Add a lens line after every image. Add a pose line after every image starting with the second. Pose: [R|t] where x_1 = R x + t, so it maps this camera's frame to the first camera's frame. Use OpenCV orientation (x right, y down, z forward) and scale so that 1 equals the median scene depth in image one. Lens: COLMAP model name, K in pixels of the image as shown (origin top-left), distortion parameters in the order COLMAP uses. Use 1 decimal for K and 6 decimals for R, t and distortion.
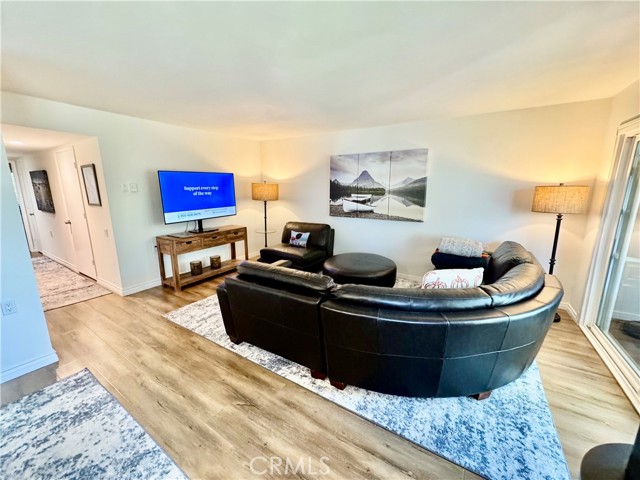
lens RADIAL K [[257.2, 0, 320.6], [0, 257.2, 237.3], [0, 0, 1]] dist [-0.000205, 0.000442]
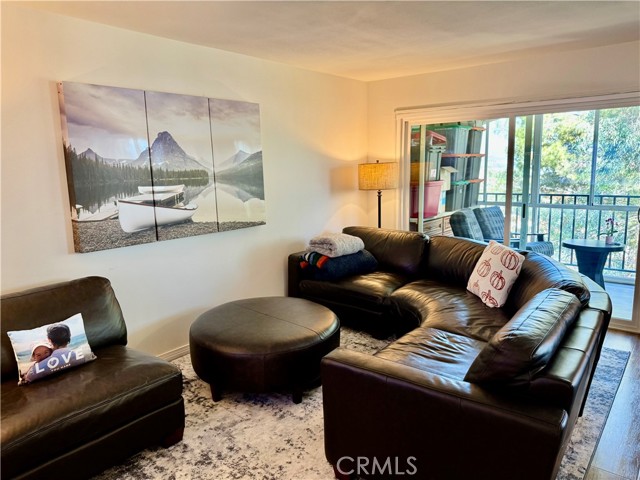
lens RADIAL K [[448.9, 0, 315.1], [0, 448.9, 240.1], [0, 0, 1]] dist [0.044970, -0.062821]
pose [[0.135294, -0.164933, 0.976981, -0.575986], [0.212760, 0.967882, 0.133933, -0.127908], [-0.967692, 0.189742, 0.166039, 0.655502]]
